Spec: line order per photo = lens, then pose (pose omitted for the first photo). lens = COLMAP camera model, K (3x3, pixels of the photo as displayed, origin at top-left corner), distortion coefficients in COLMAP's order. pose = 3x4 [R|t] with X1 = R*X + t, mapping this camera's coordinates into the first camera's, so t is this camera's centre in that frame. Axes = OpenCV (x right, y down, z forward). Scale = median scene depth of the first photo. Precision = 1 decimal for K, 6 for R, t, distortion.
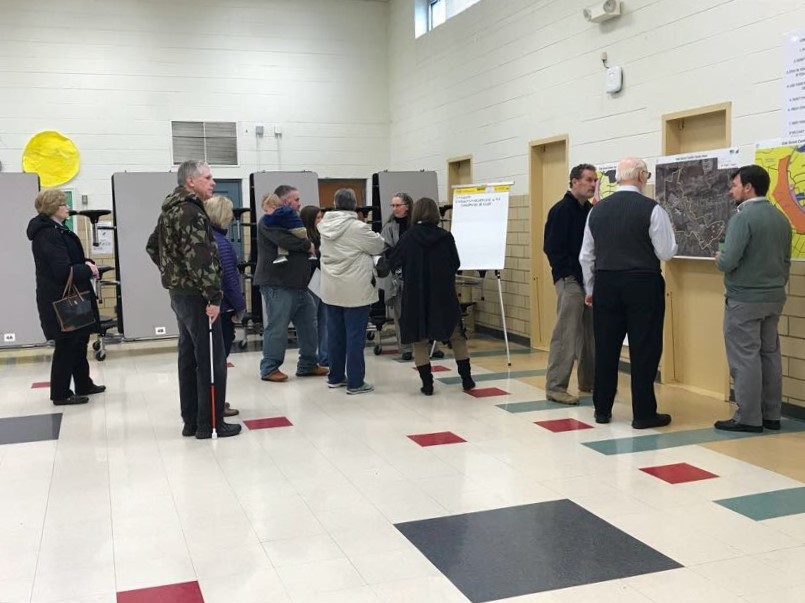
lens RADIAL K [[908.5, 0, 391.3], [0, 908.5, 289.9], [0, 0, 1]] dist [0.071385, 0.000000]
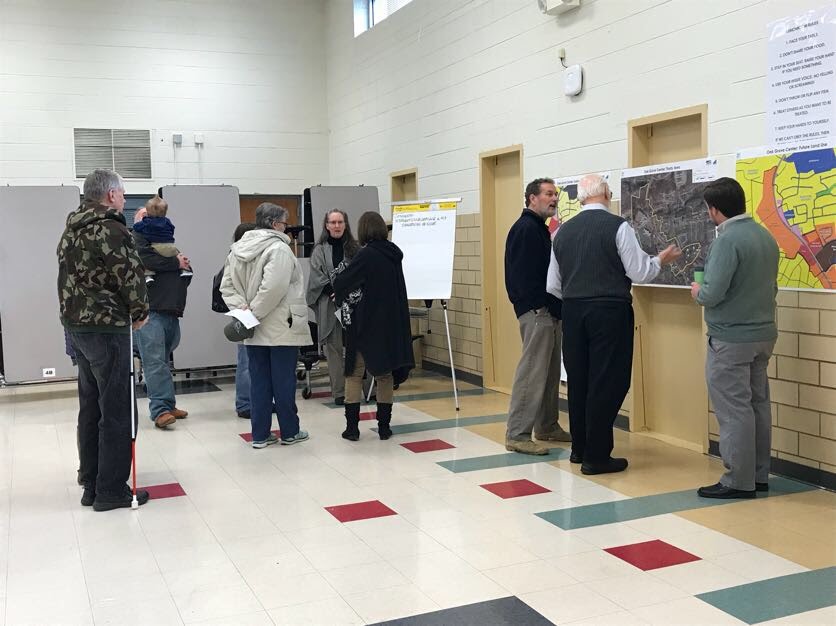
lens RADIAL K [[959.0, 0, 416.9], [0, 959.0, 299.5], [0, 0, 1]] dist [0.109909, 0.000000]
pose [[0.997459, -0.003706, 0.071153, 0.028252], [0.004925, 0.999844, -0.016966, -0.007023], [-0.071079, 0.017273, 0.997321, 0.096694]]
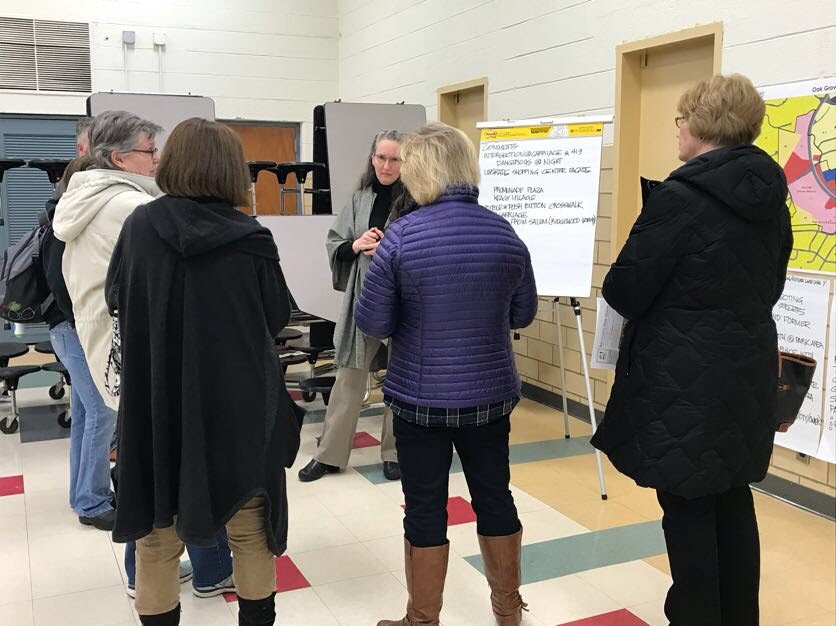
lens RADIAL K [[917.2, 0, 403.8], [0, 917.2, 315.4], [0, 0, 1]] dist [0.030359, 0.000000]
pose [[0.995518, 0.011543, 0.093862, -0.022789], [-0.017221, 0.998055, 0.059910, -0.042501], [-0.092988, -0.061257, 0.993781, 0.547202]]
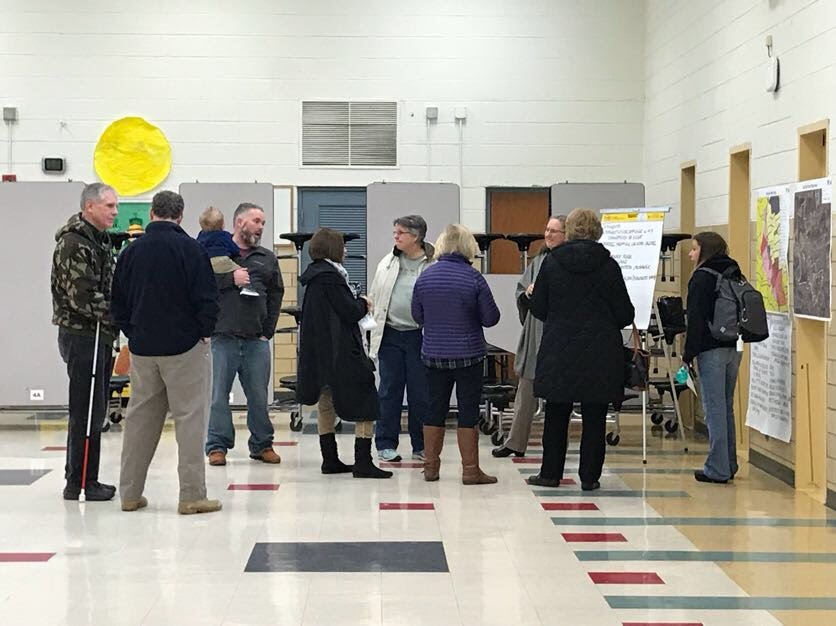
lens RADIAL K [[2013.1, 0, 419.0], [0, 2013.1, 311.8], [0, 0, 1]] dist [0.086745, 0.000000]
pose [[0.954614, 0.037830, -0.295435, 0.442137], [-0.051070, 0.998001, -0.037225, 0.033579], [0.293436, 0.050623, 0.954637, -0.594715]]
